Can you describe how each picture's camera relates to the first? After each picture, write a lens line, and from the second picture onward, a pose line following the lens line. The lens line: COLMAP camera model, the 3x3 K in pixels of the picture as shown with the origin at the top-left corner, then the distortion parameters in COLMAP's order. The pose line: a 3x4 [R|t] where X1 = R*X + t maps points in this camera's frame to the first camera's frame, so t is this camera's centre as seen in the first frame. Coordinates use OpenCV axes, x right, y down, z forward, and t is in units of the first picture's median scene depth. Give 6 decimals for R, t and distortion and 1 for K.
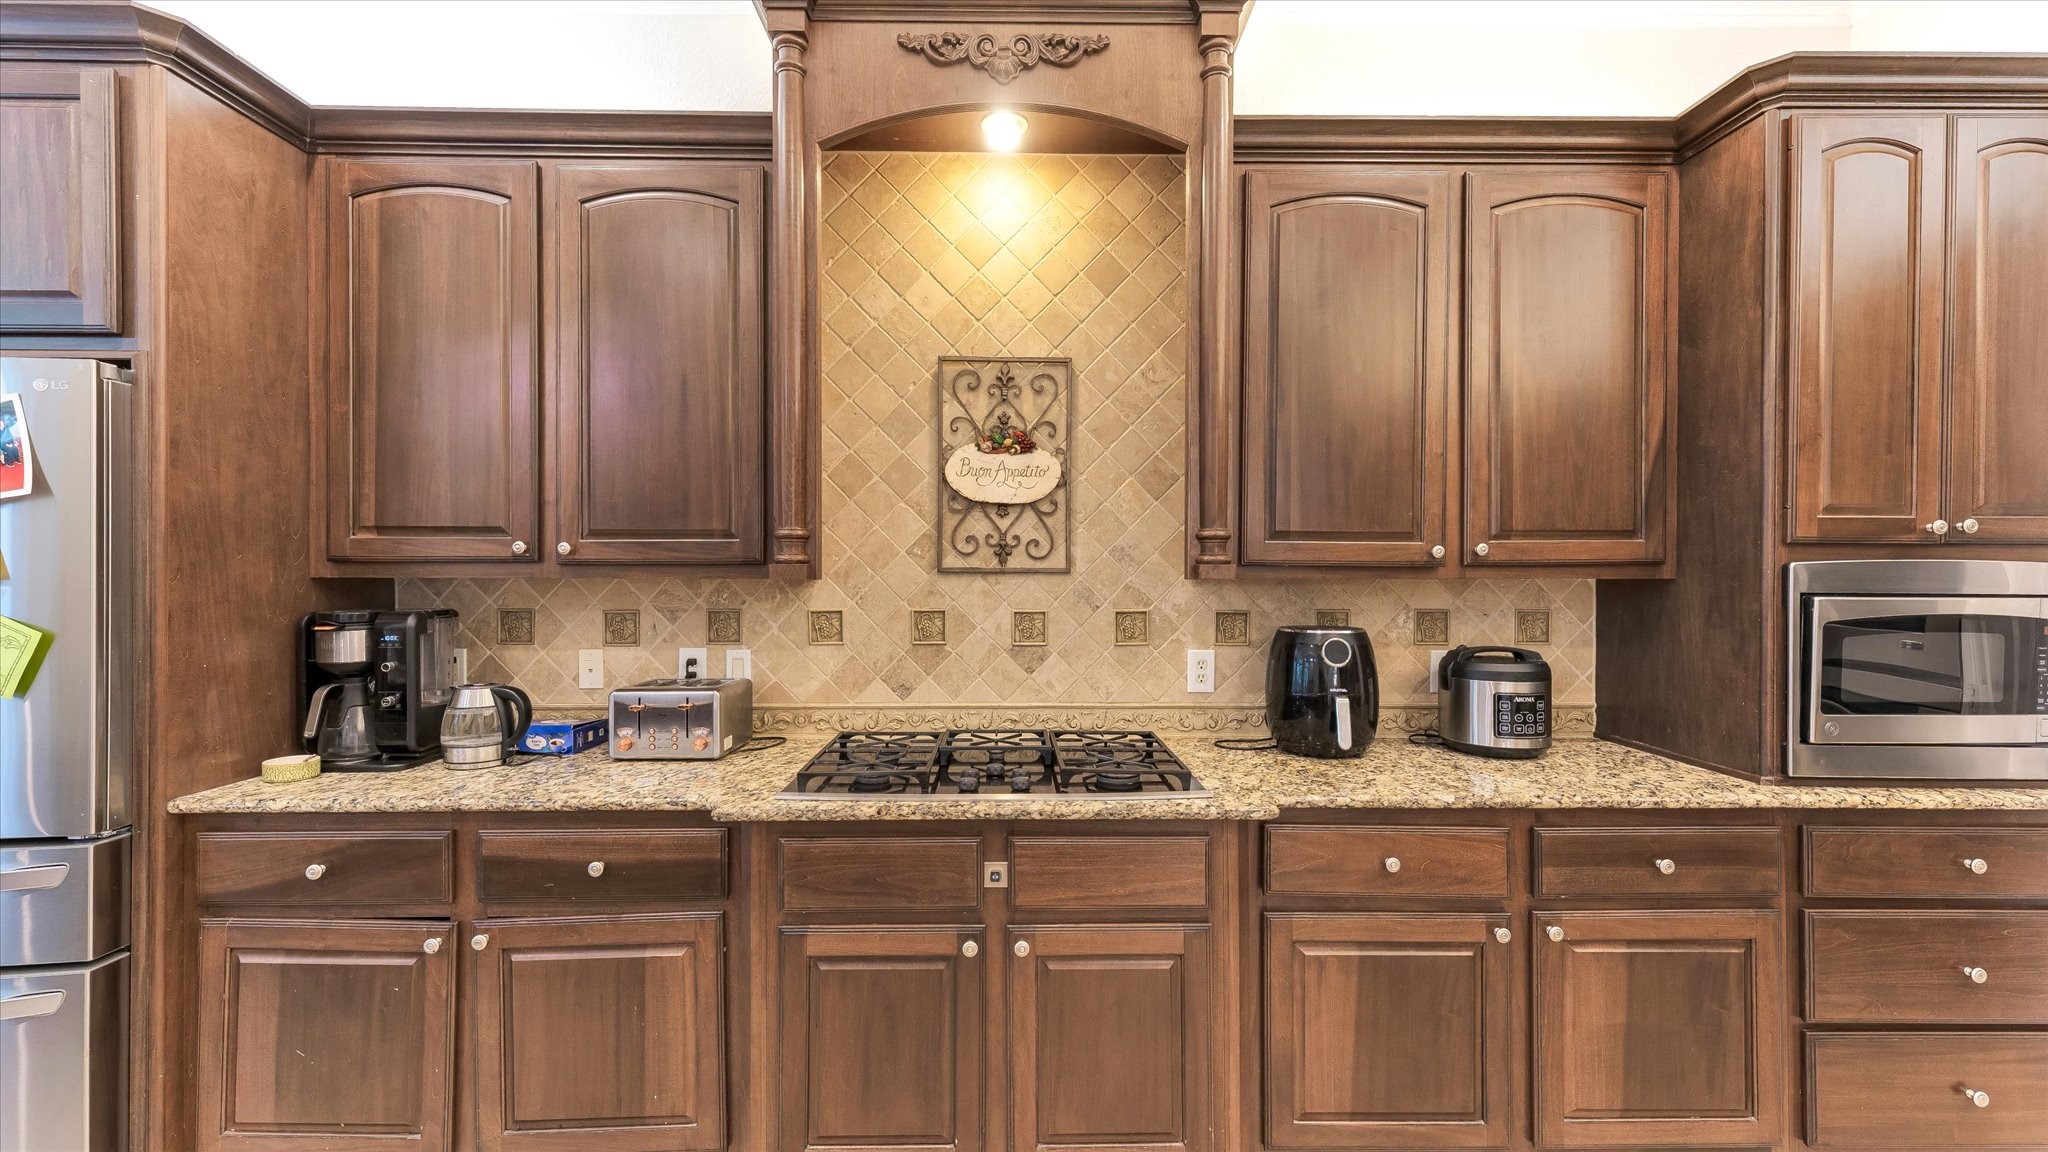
lens RADIAL K [[825.9, 0, 1024.0], [0, 825.9, 576.0], [0, 0, 1]] dist [0.012337, -0.000083]
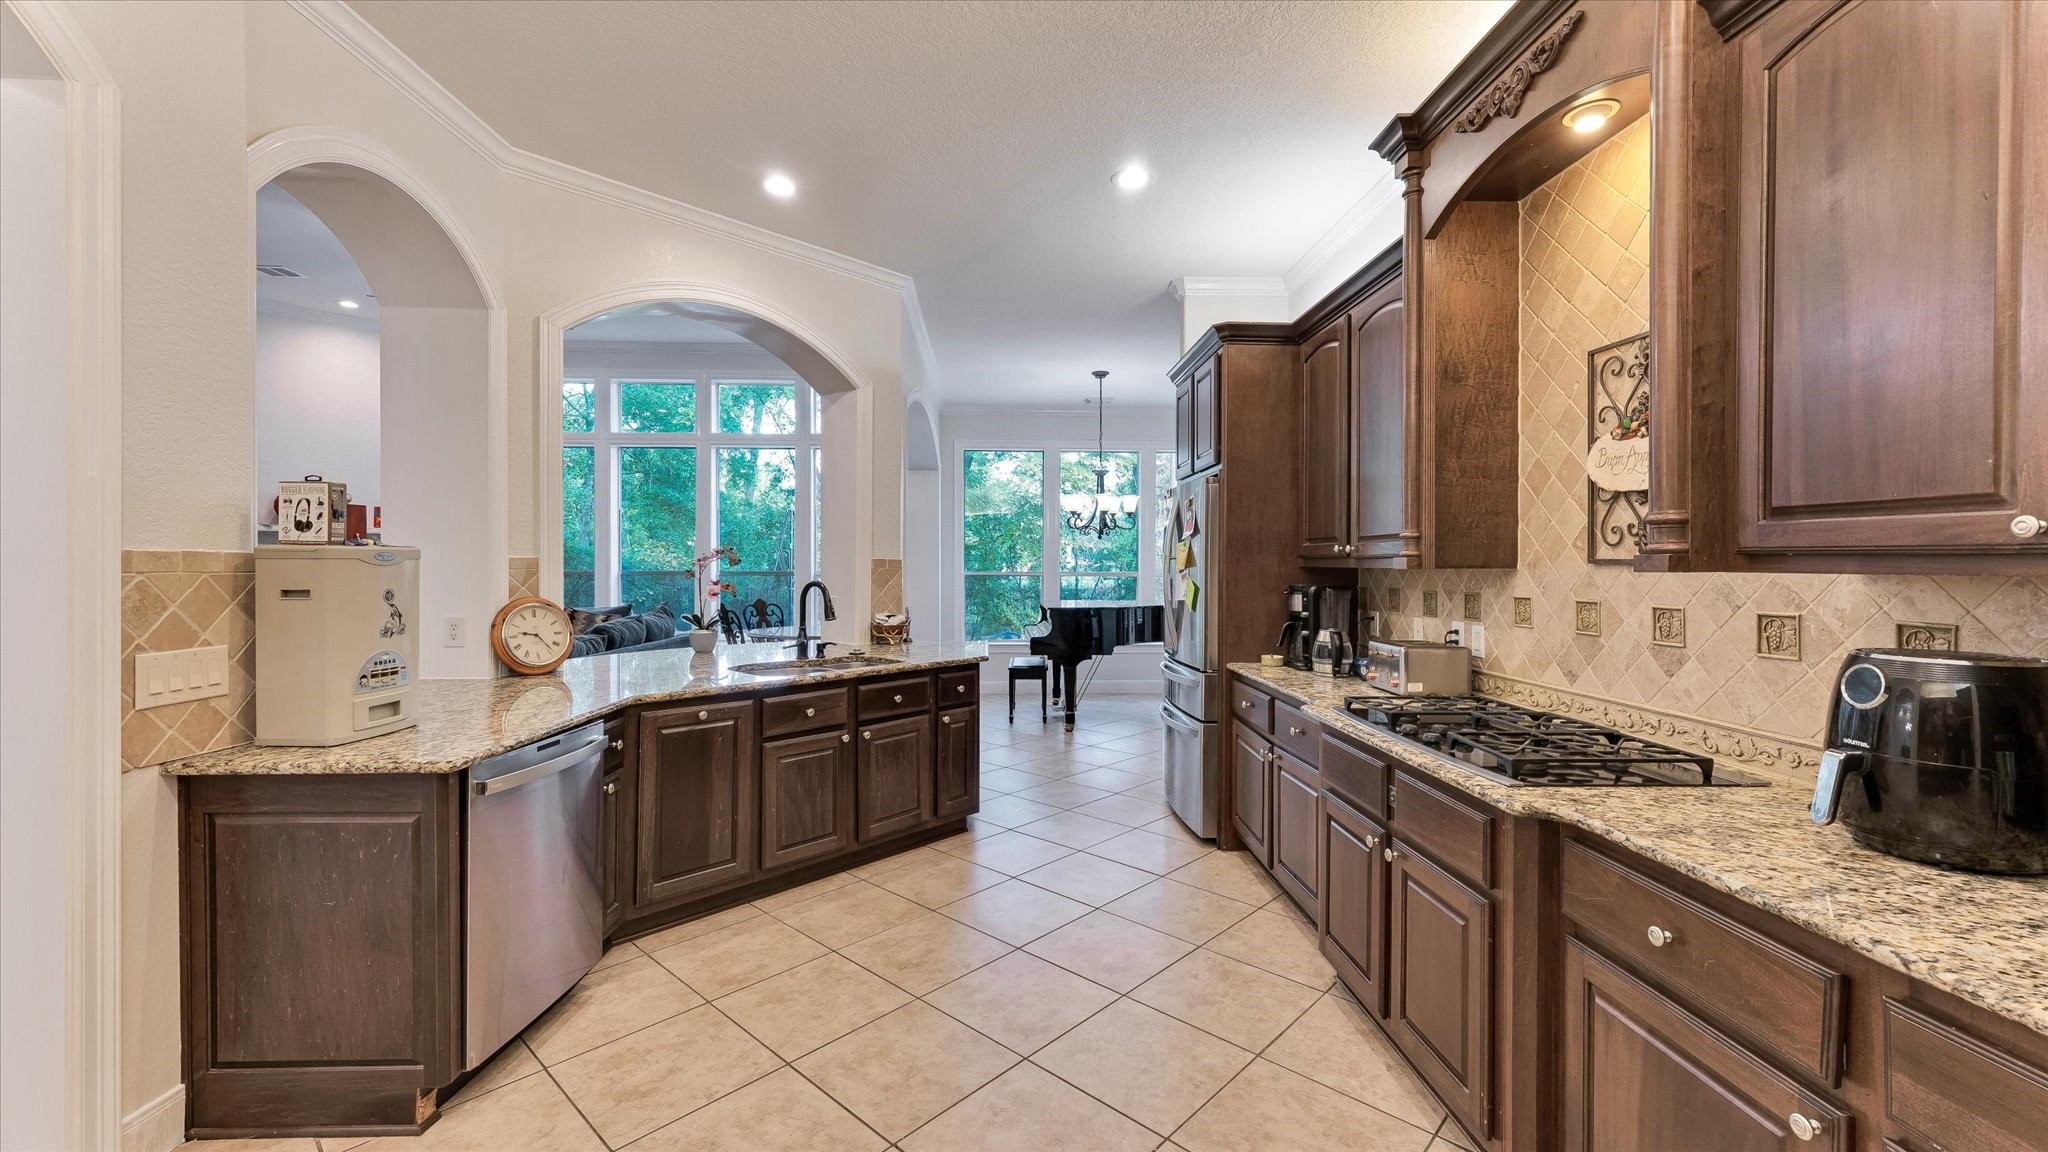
lens RADIAL K [[825.9, 0, 1024.0], [0, 825.9, 576.0], [0, 0, 1]] dist [0.012337, -0.000083]
pose [[0.027134, 0.015174, -0.999517, 0.892366], [-0.008096, 0.999855, 0.014959, 0.000635], [0.999599, 0.007686, 0.027253, 0.277798]]
